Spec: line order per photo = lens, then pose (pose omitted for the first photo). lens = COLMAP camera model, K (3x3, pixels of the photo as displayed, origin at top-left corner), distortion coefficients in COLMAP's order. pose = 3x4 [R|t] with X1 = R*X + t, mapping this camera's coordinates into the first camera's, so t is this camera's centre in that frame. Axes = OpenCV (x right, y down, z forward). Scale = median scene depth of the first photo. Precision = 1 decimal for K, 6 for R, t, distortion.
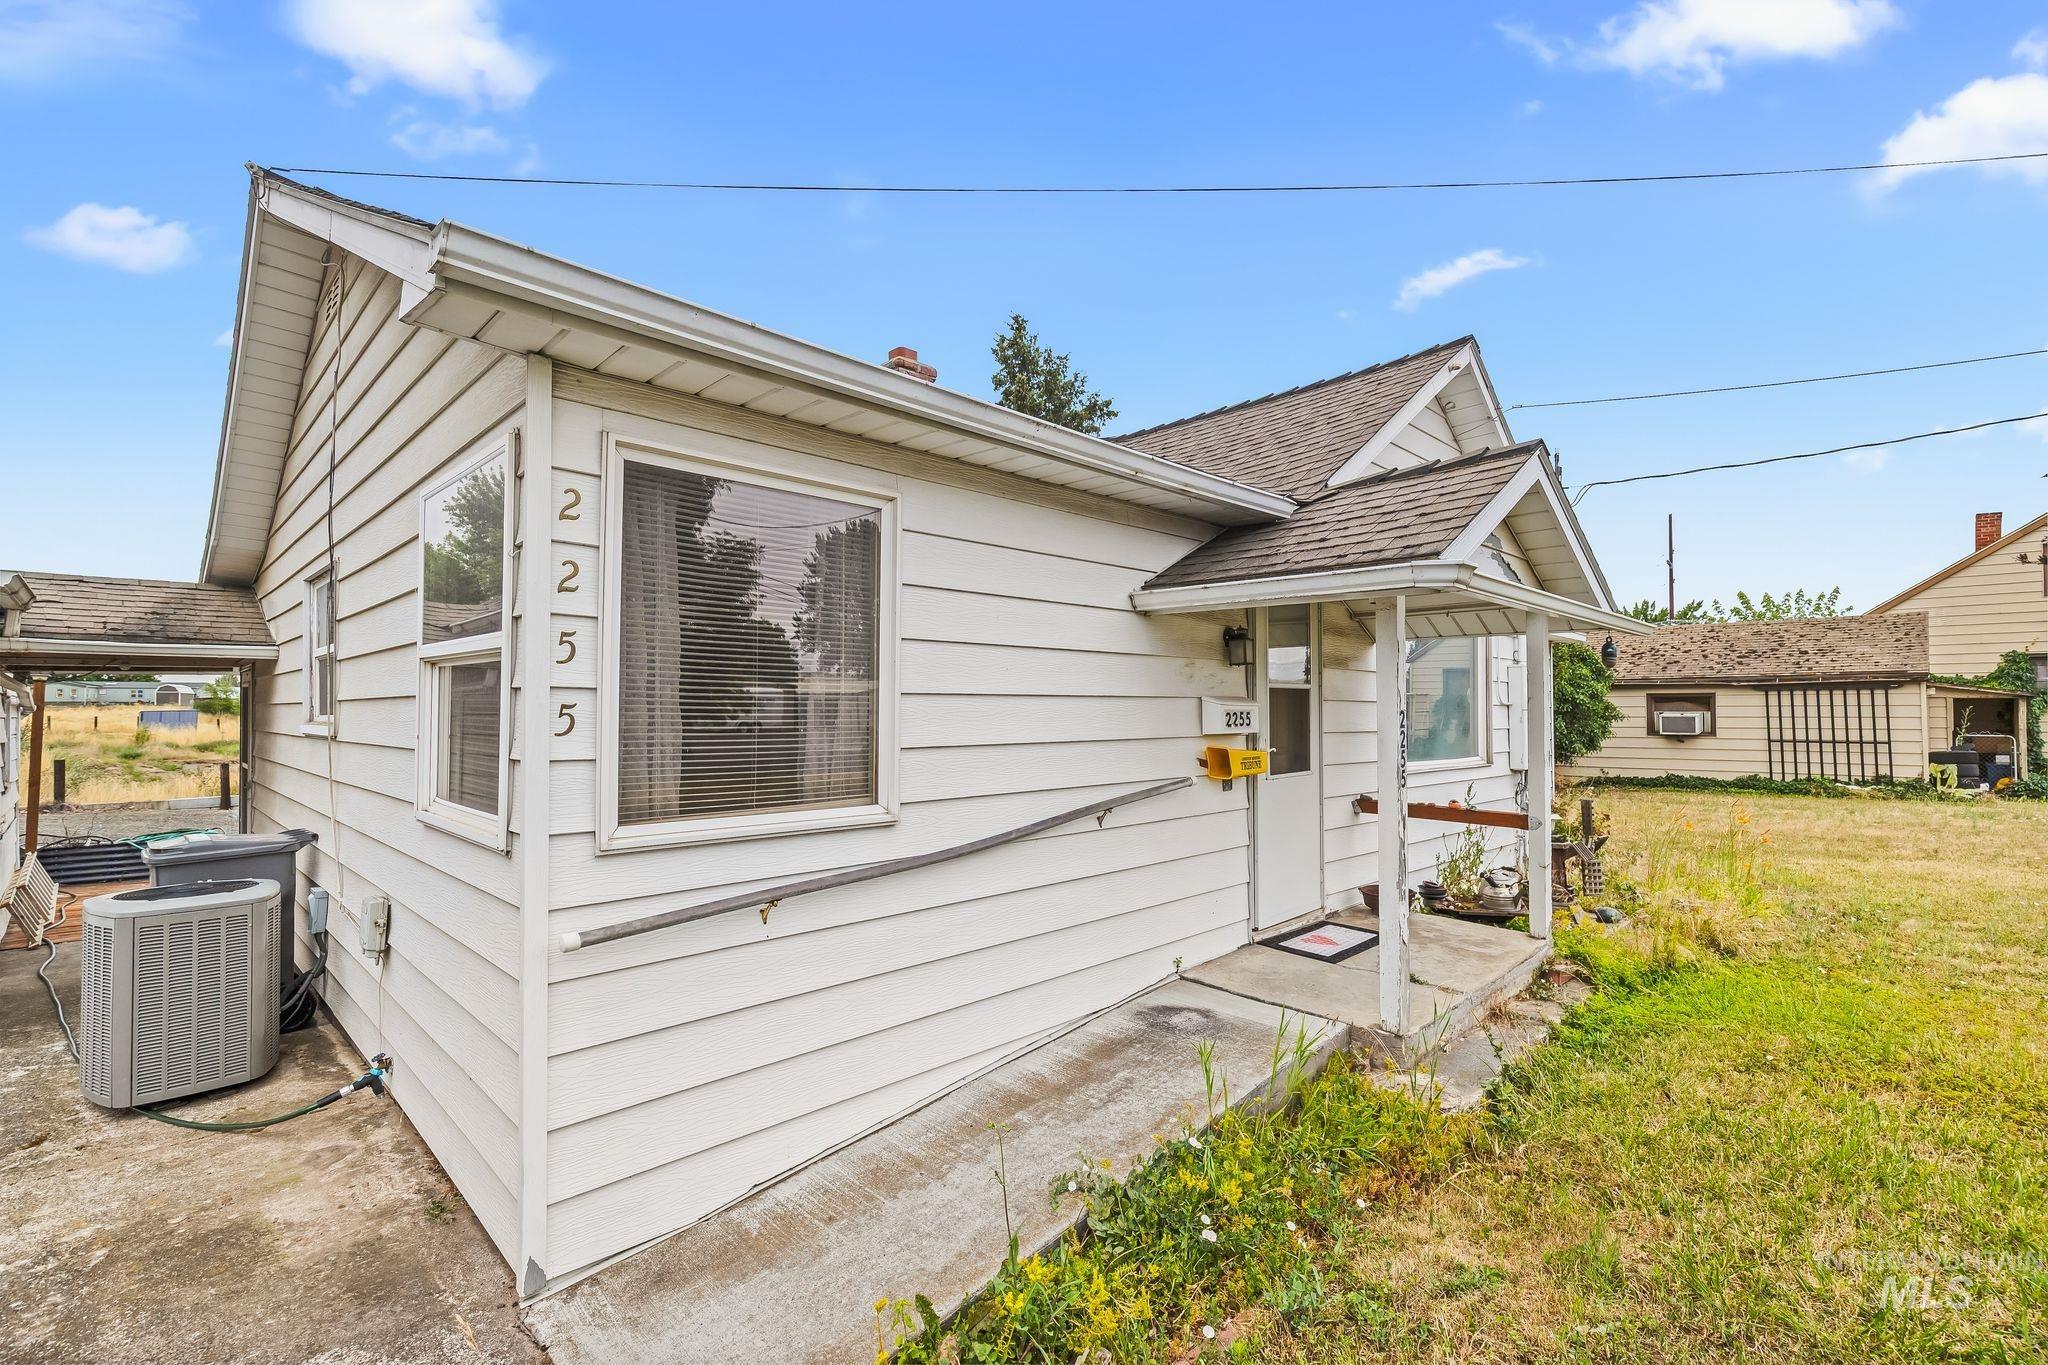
lens RADIAL K [[931.2, 0, 1029.9], [0, 931.2, 704.1], [0, 0, 1]] dist [-0.000107, 0.000020]
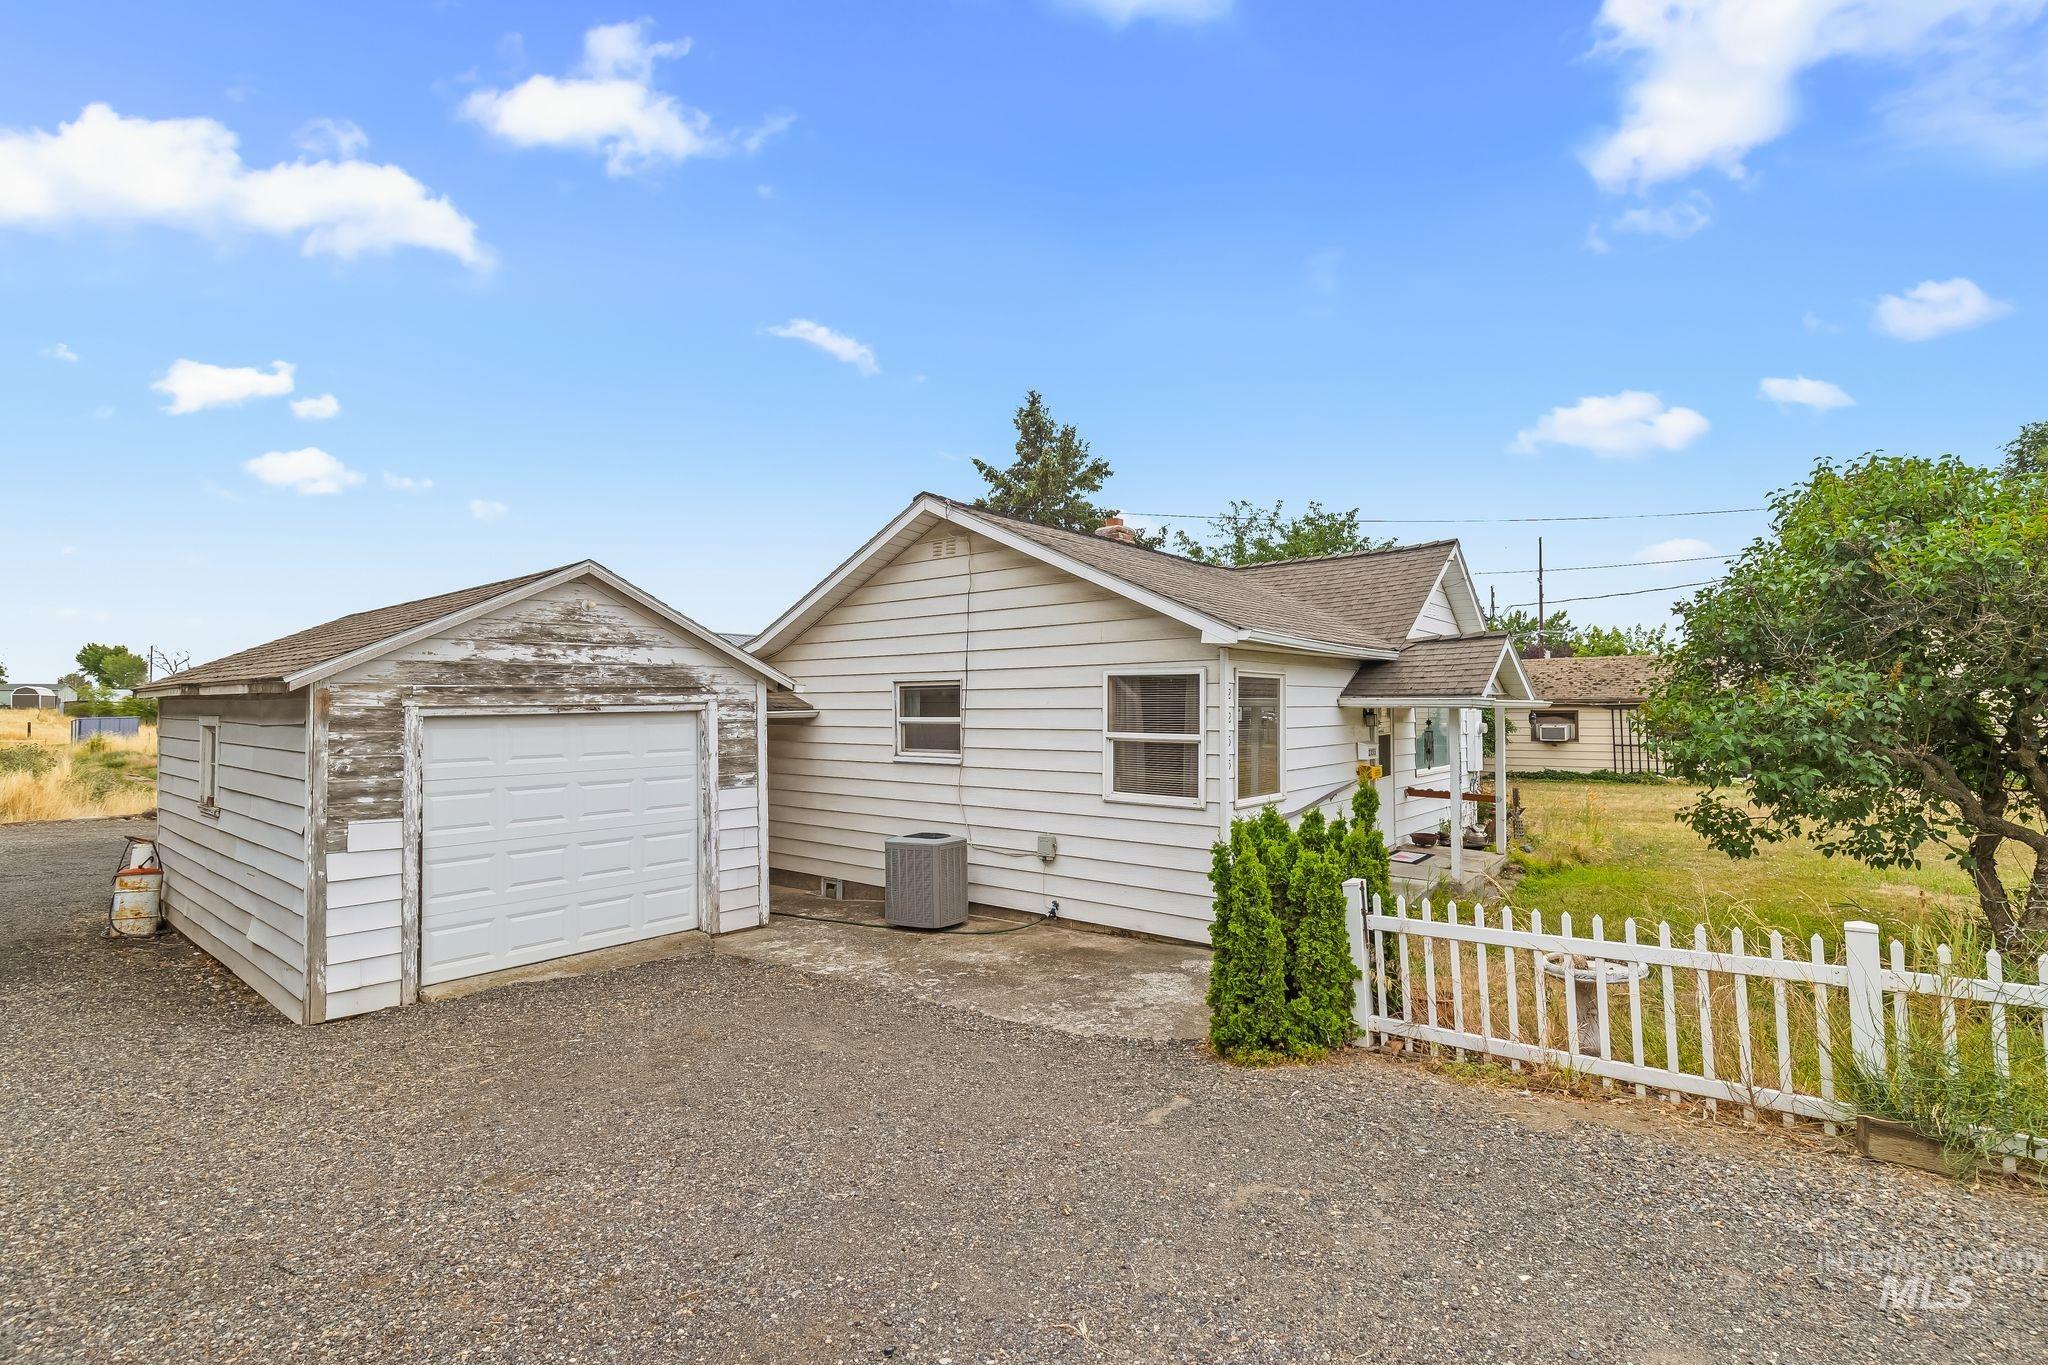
lens RADIAL K [[931.2, 0, 1029.9], [0, 931.2, 704.1], [0, 0, 1]] dist [-0.000107, 0.000020]
pose [[0.994659, -0.003477, 0.103156, -0.222979], [0.003118, 0.999988, 0.003649, -0.030036], [-0.103168, -0.003308, 0.994658, -0.300564]]
